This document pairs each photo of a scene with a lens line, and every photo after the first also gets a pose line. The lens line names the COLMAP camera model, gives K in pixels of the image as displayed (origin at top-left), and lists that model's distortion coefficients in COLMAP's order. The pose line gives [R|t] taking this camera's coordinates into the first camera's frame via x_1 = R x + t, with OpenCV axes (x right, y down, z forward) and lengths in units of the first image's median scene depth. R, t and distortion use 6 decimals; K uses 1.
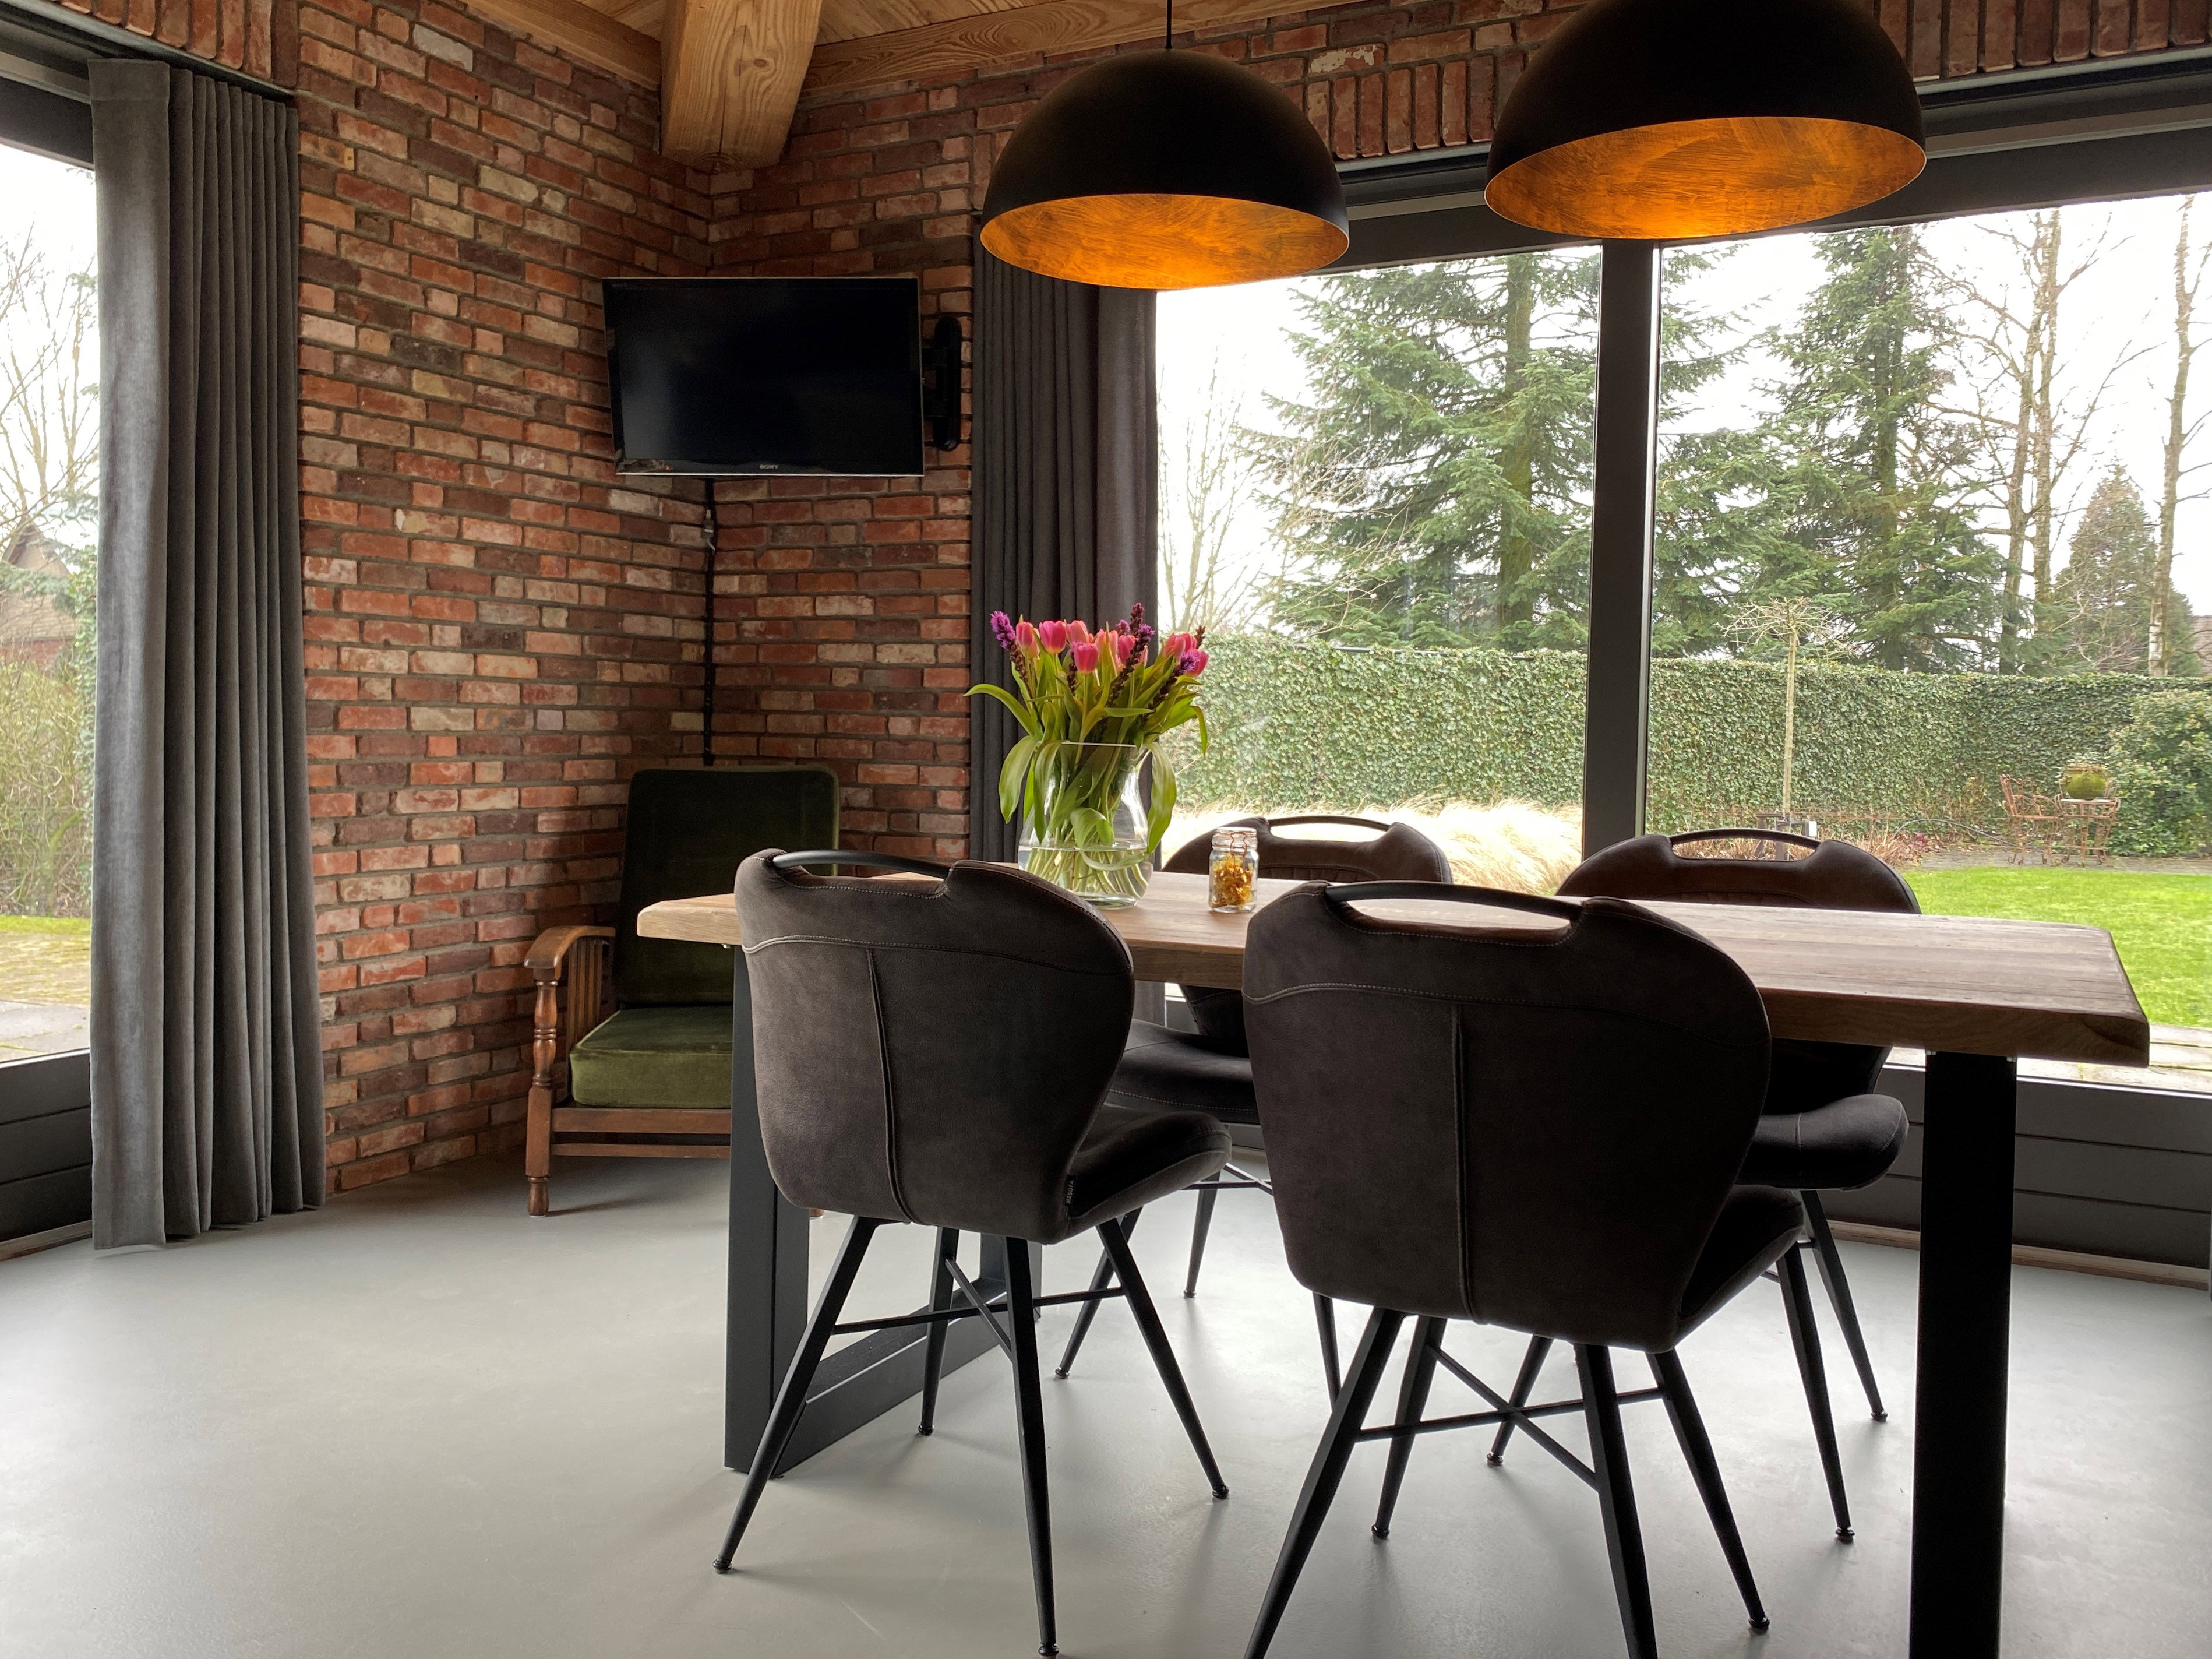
lens RADIAL K [[1818.9, 0, 1098.5], [0, 1818.9, 827.1], [0, 0, 1]] dist [-0.032232, 0.014634]
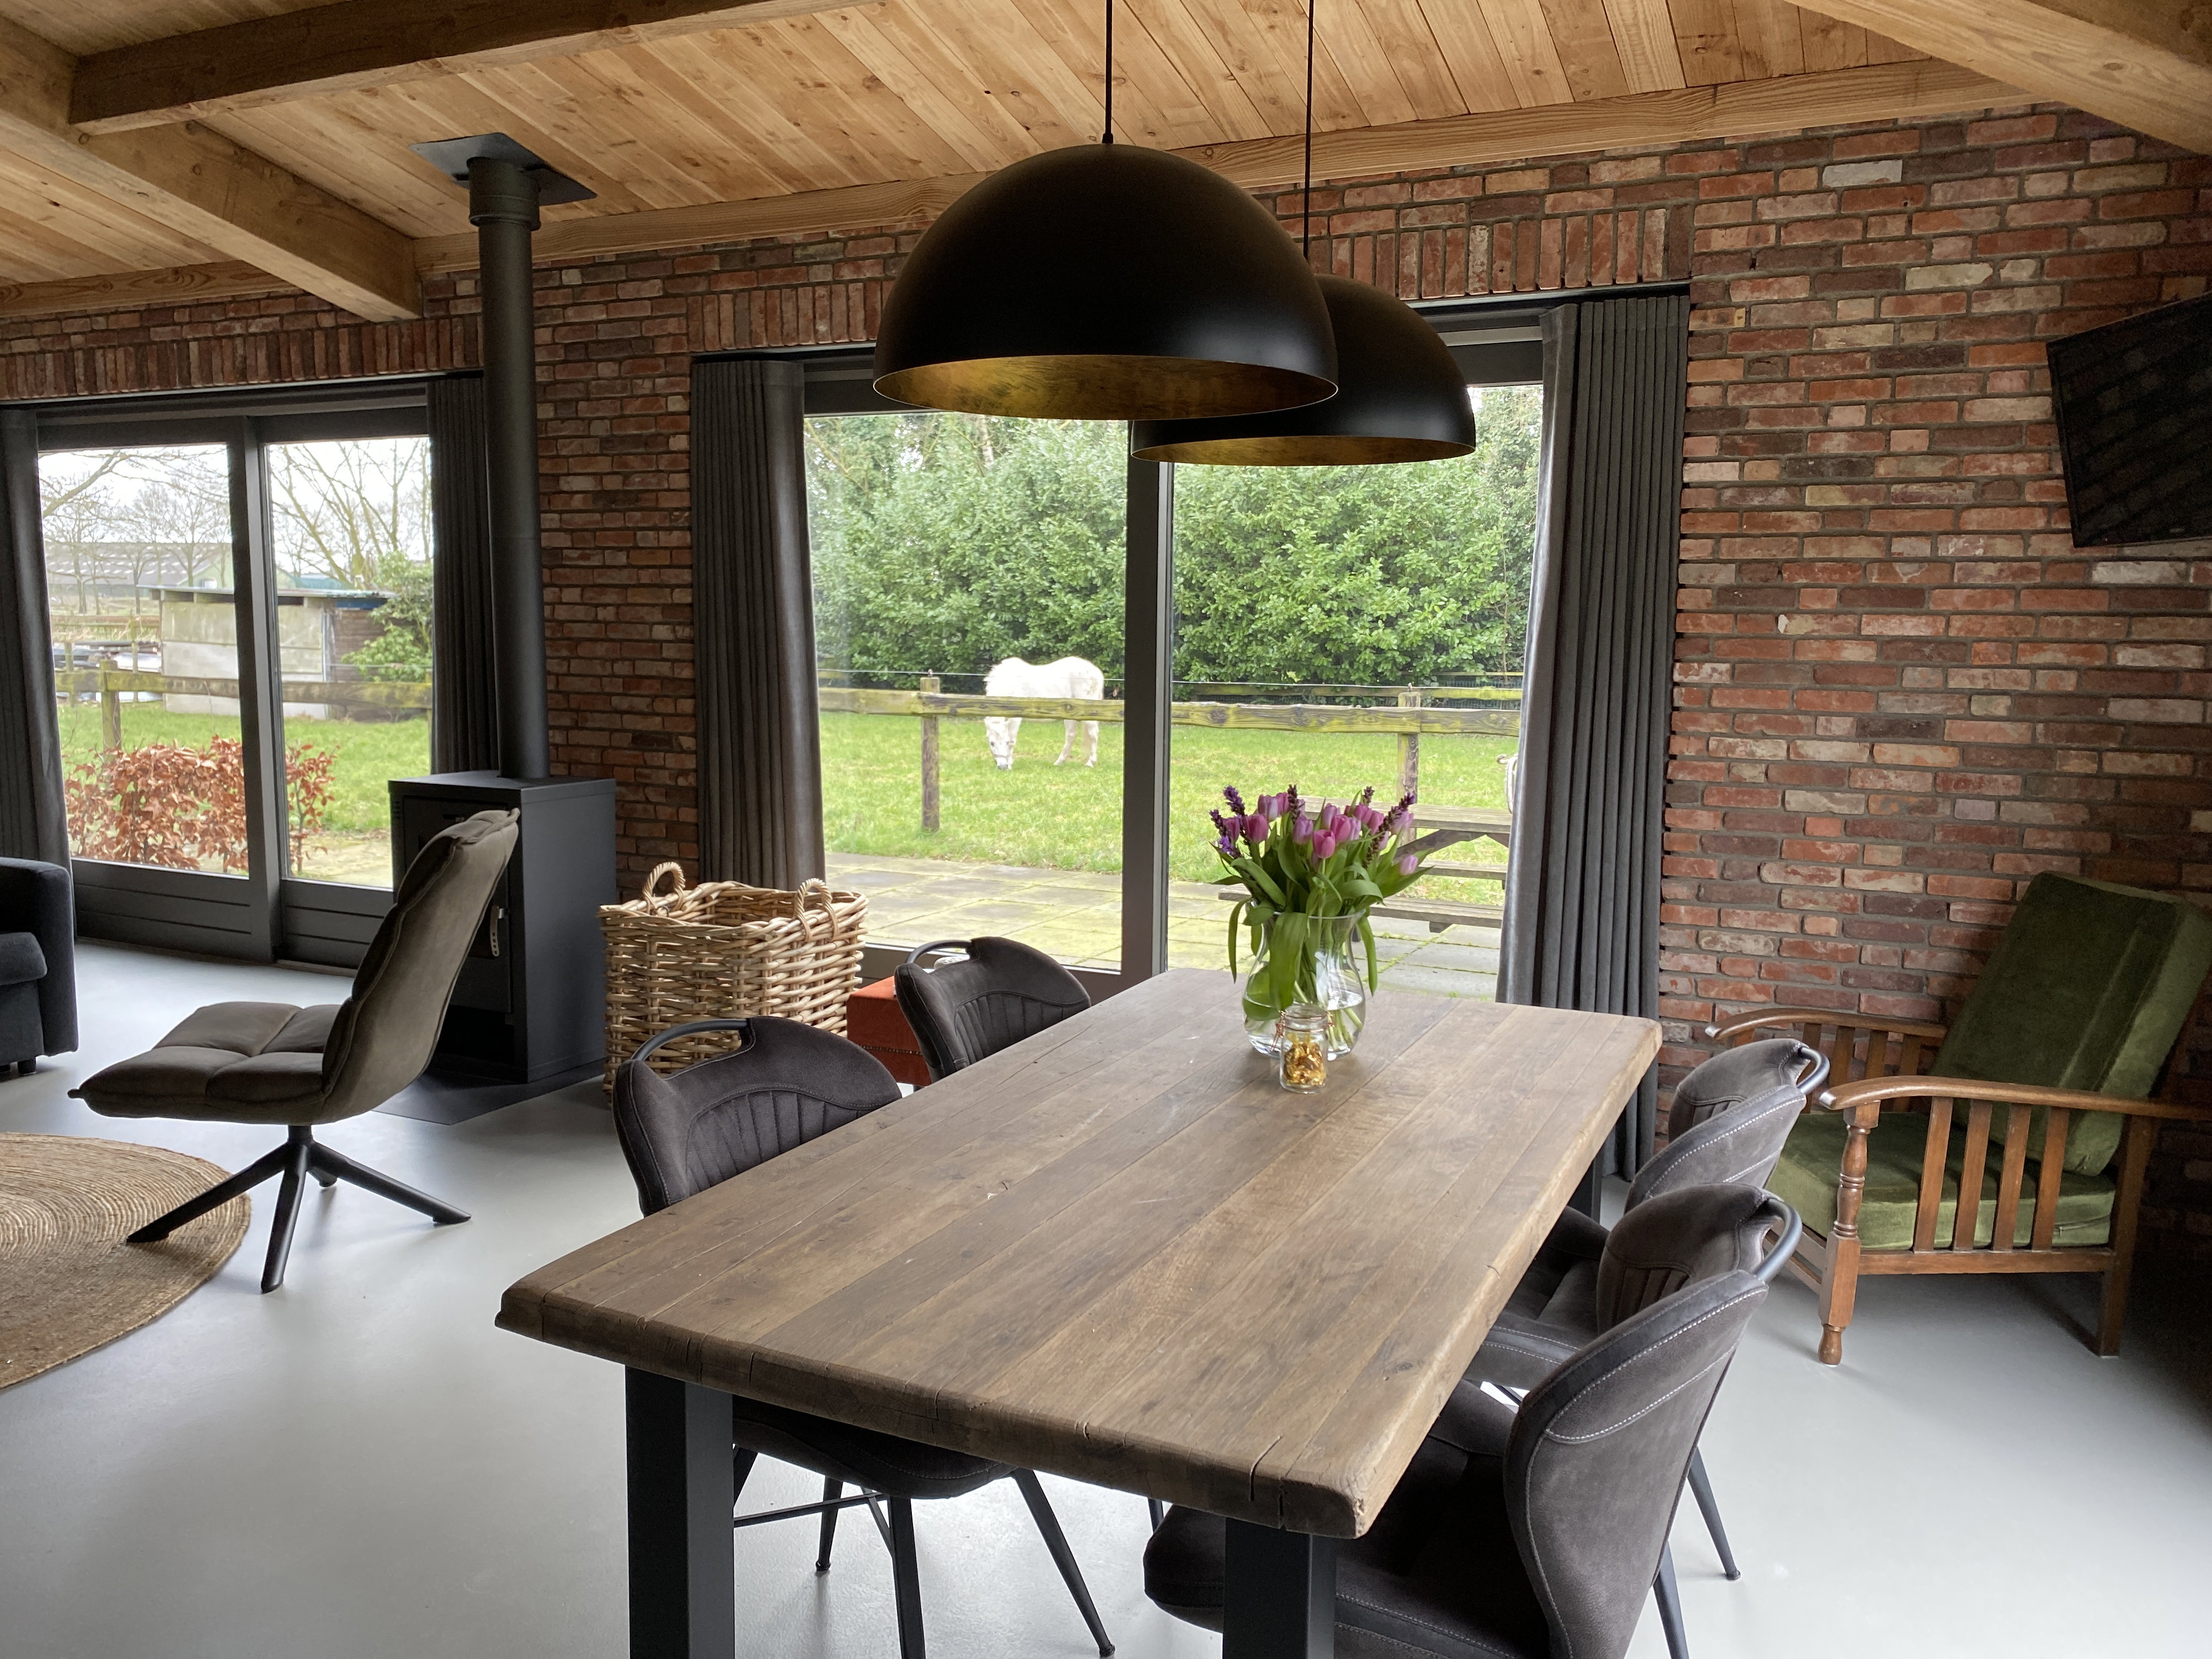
lens RADIAL K [[1725.8, 0, 1100.9], [0, 1725.8, 819.3], [0, 0, 1]] dist [0.025249, -0.016649]
pose [[0.014565, 0.099331, -0.994948, 0.652880], [-0.066702, 0.992933, 0.098154, -0.119384], [0.997667, 0.064935, 0.021088, 0.529754]]
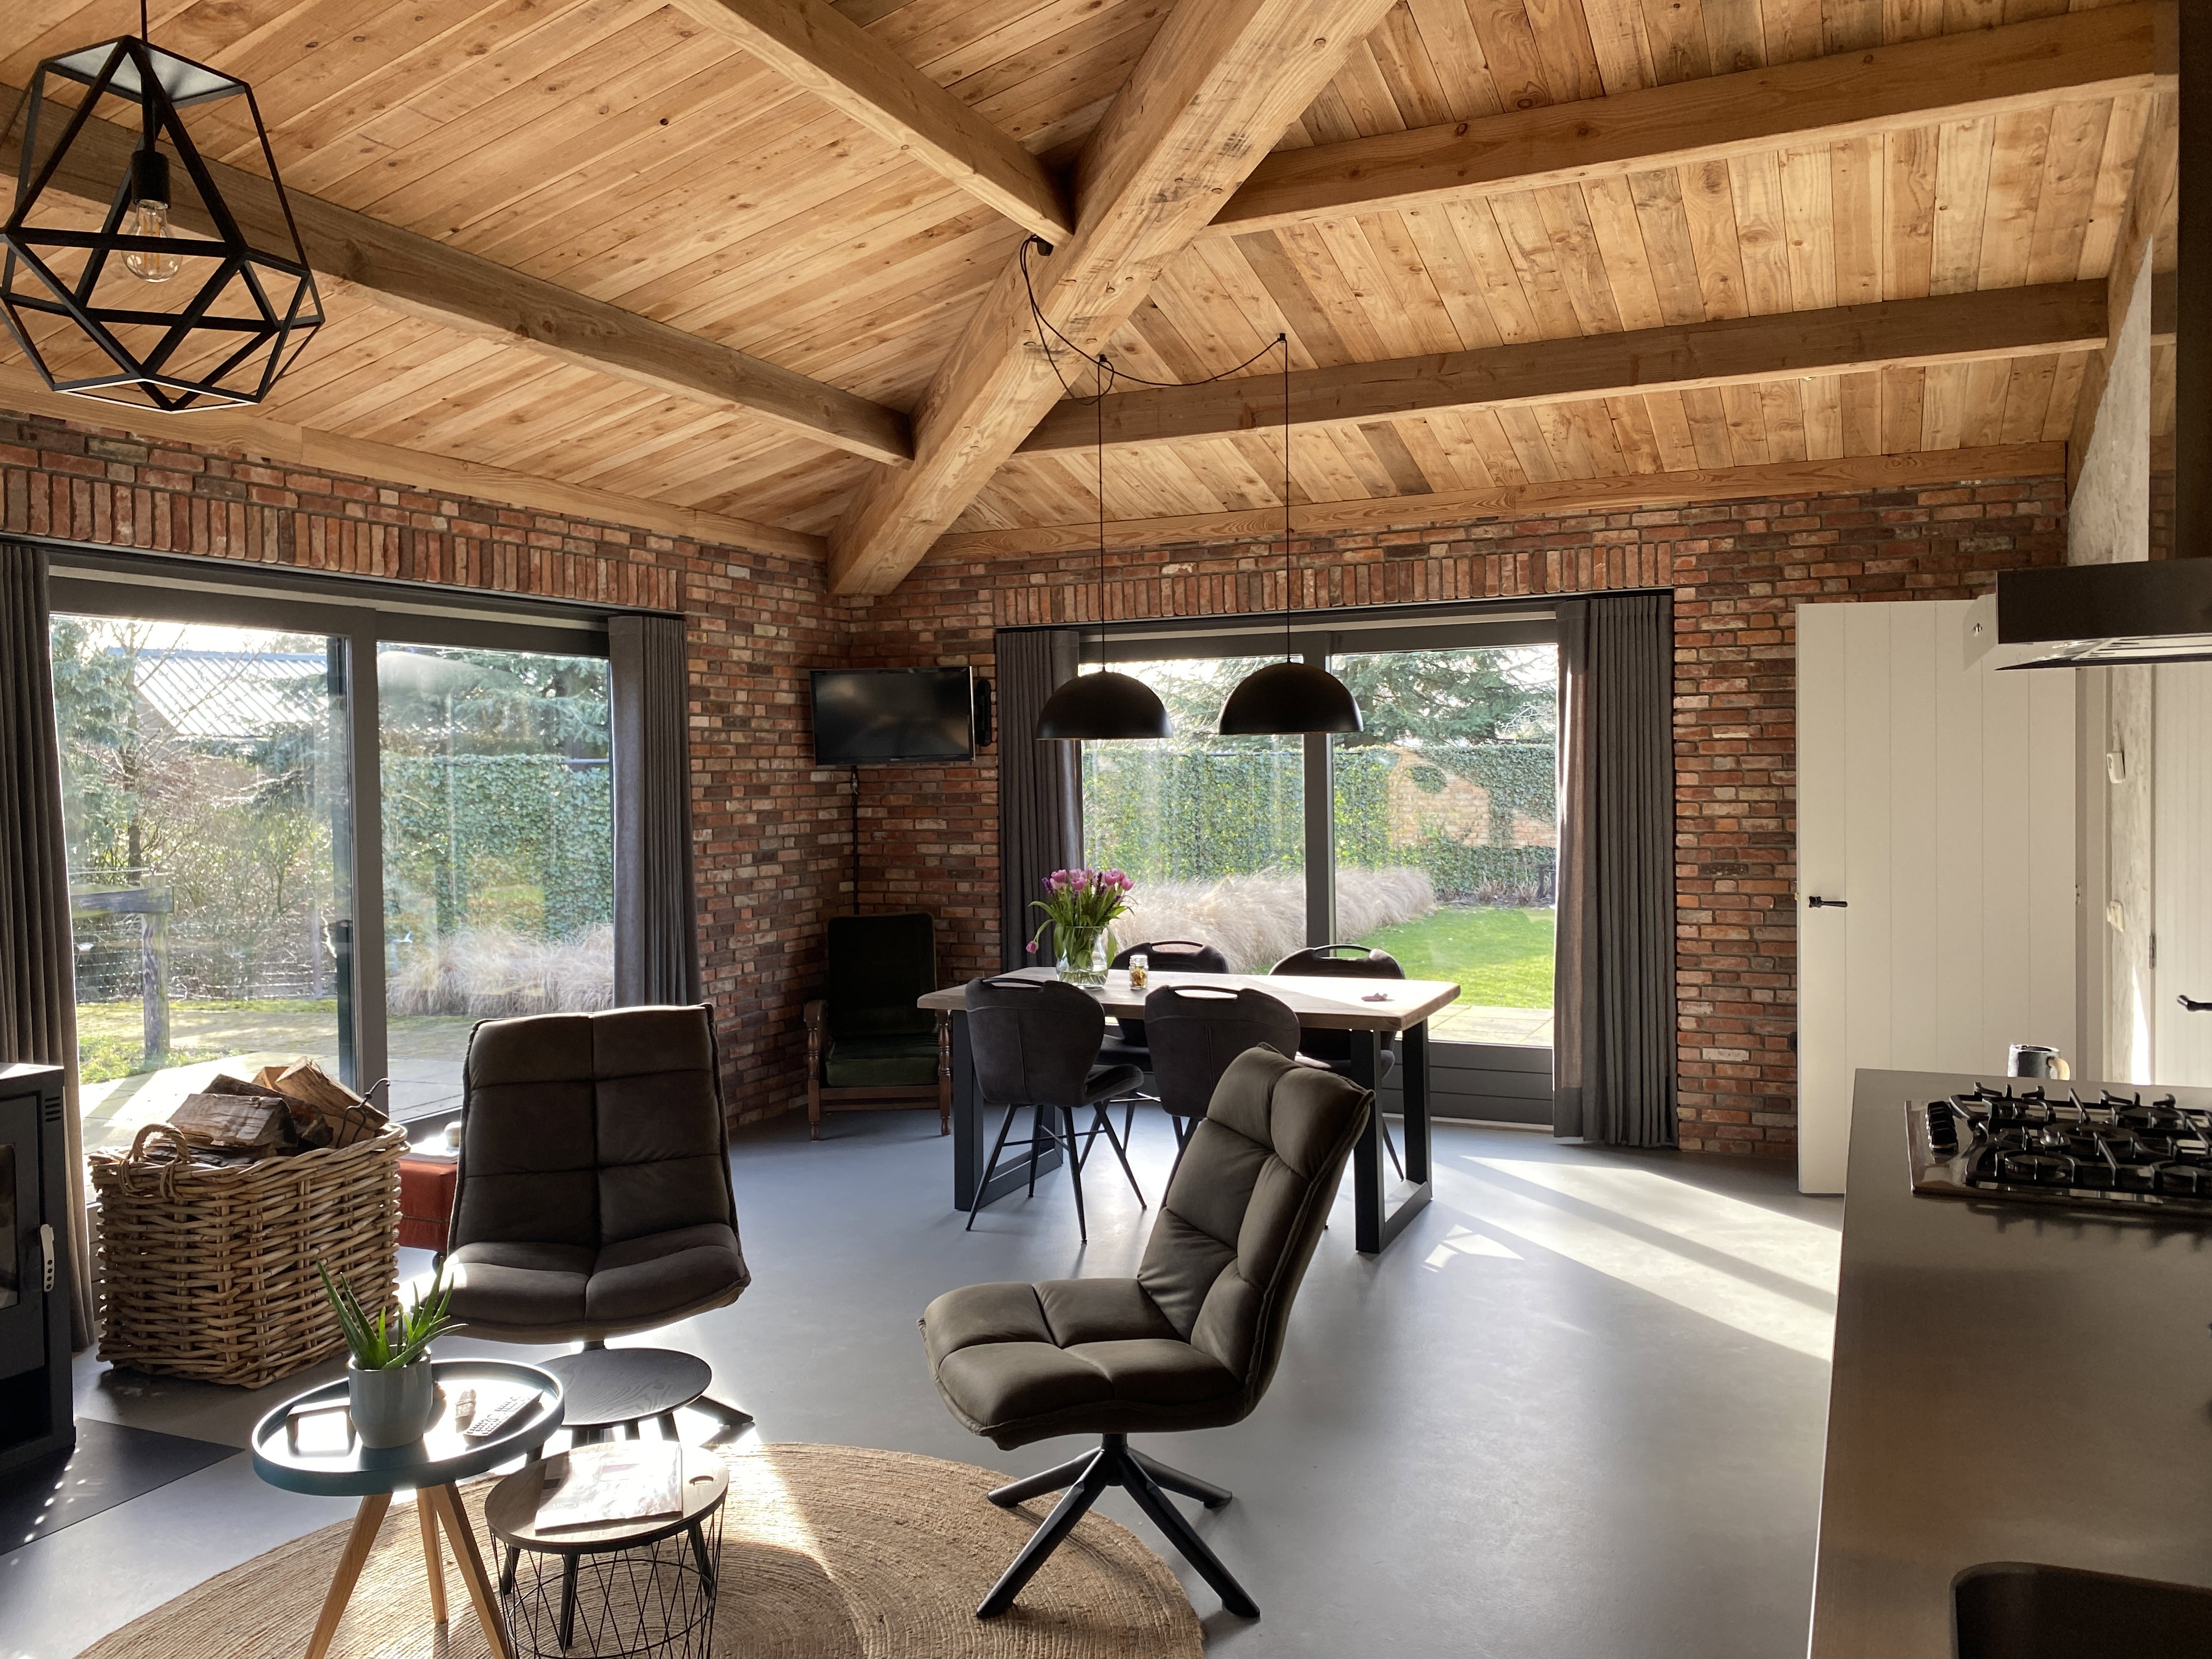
lens RADIAL K [[1725.8, 0, 1099.5], [0, 1725.8, 817.2], [0, 0, 1]] dist [0.025249, -0.016649]
pose [[0.998047, -0.035344, 0.051506, -0.063405], [0.036675, 0.999011, -0.025134, -0.086943], [-0.050567, 0.026974, 0.998356, -0.917564]]
